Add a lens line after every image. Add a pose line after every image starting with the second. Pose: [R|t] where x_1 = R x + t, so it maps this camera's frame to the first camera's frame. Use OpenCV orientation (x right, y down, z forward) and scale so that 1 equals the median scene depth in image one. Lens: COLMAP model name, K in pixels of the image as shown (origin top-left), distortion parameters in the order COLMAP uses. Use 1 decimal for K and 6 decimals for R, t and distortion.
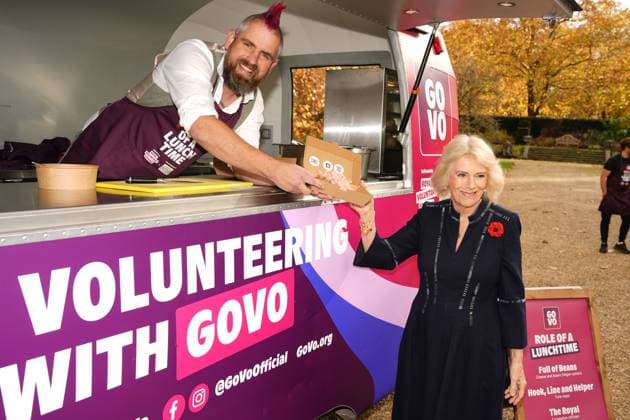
lens RADIAL K [[607.7, 0, 299.5], [0, 607.7, 208.4], [0, 0, 1]] dist [0.017219, 0.000000]
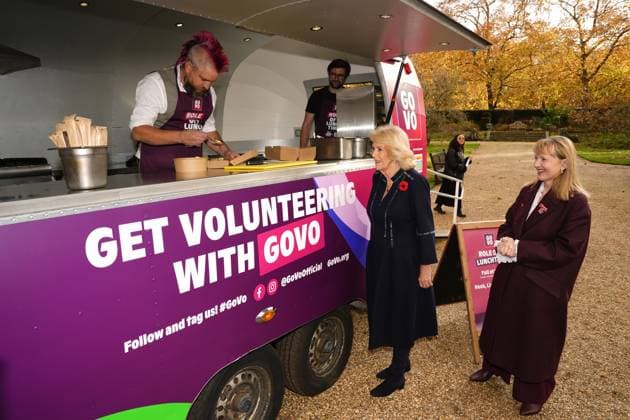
lens RADIAL K [[459.4, 0, 305.3], [0, 459.4, 209.4], [0, 0, 1]] dist [-0.094533, 0.064427]
pose [[0.997541, -0.057479, -0.040098, -0.007177], [0.059192, 0.997323, 0.042935, 0.037734], [0.037523, -0.045203, 0.998273, -0.269083]]
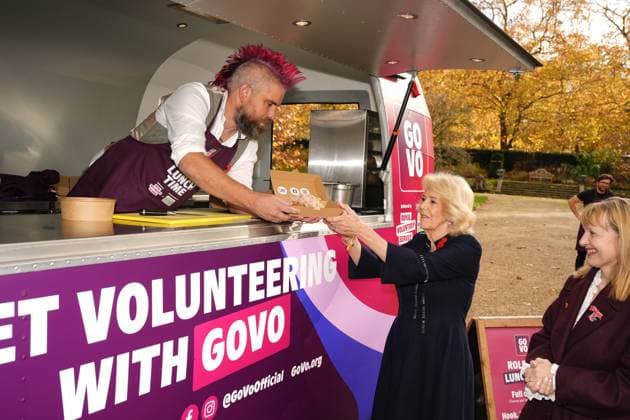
lens RADIAL K [[660.8, 0, 306.1], [0, 660.8, 206.3], [0, 0, 1]] dist [0.048423, 0.000000]
pose [[0.997426, 0.007980, 0.071256, -0.074184], [-0.003833, 0.998300, -0.058151, 0.011559], [-0.071599, 0.057728, 0.995762, -0.221730]]
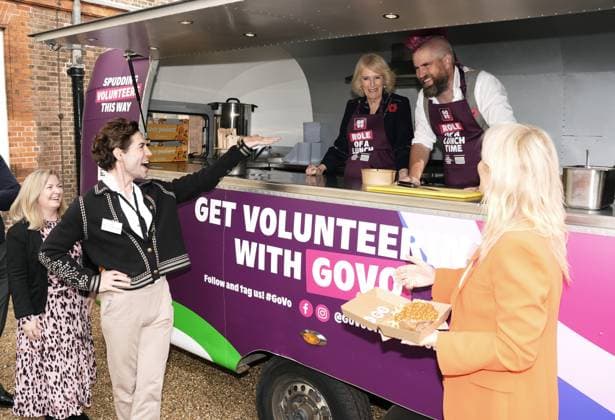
lens RADIAL K [[555.2, 0, 308.0], [0, 555.2, 209.9], [0, 0, 1]] dist [-0.009983, 0.000762]
pose [[-0.098165, 0.084645, -0.991564, 1.172038], [-0.152040, 0.983404, 0.099001, -0.086511], [0.983487, 0.160476, -0.083667, 0.971805]]
